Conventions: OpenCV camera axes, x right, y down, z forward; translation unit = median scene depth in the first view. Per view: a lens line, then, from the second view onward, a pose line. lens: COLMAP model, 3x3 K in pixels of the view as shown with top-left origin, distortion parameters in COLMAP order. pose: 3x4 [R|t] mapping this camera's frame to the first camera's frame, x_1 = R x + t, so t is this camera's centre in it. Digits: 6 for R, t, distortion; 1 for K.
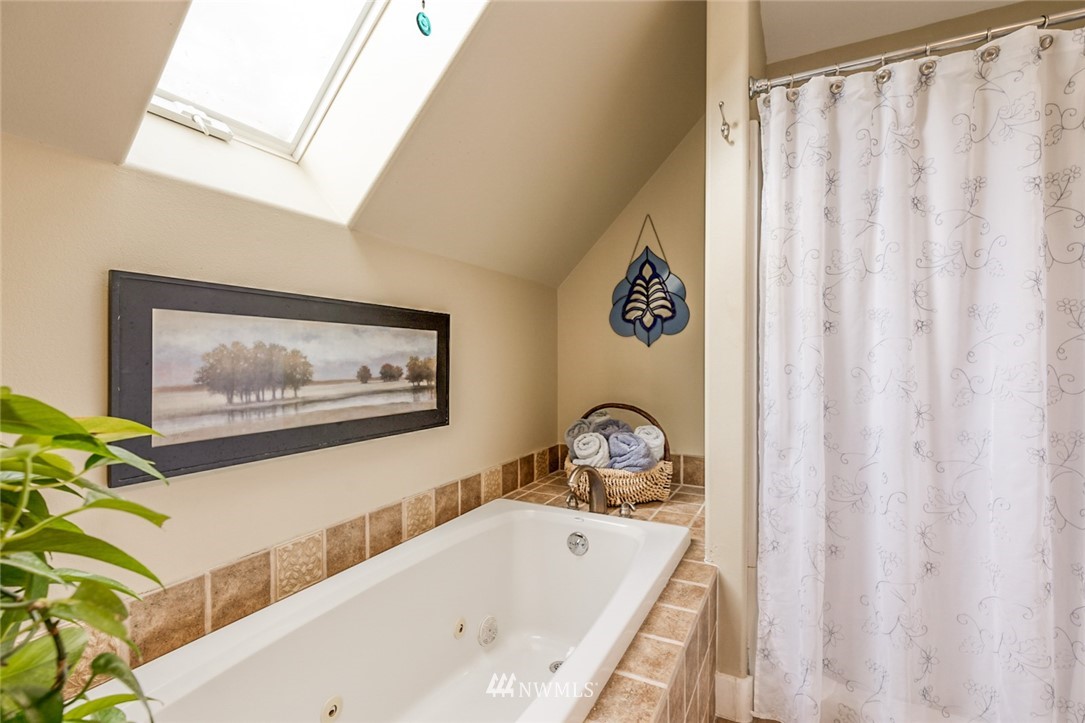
lens RADIAL K [[490.9, 0, 544.1], [0, 490.9, 357.8], [0, 0, 1]] dist [0.003488, -0.000644]
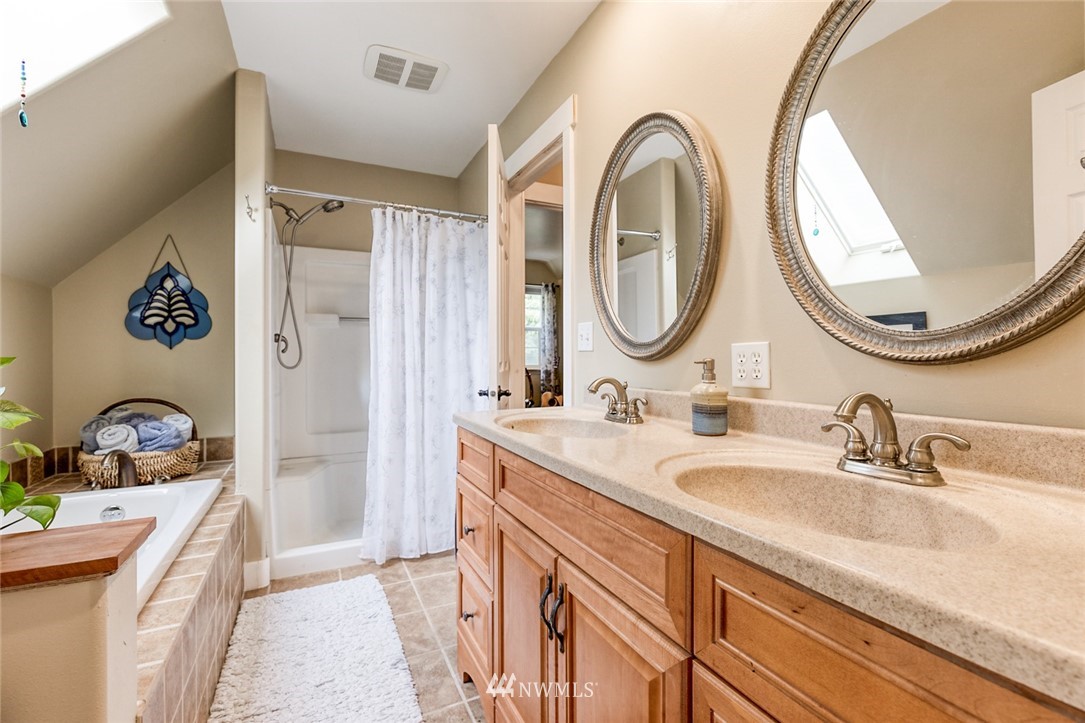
lens RADIAL K [[490.9, 0, 544.9], [0, 490.9, 358.3], [0, 0, 1]] dist [0.003488, -0.000644]
pose [[0.598514, -0.002291, 0.801109, -0.212489], [0.005774, 0.999982, -0.001455, 0.006866], [-0.801091, 0.005497, 0.598517, -0.452158]]
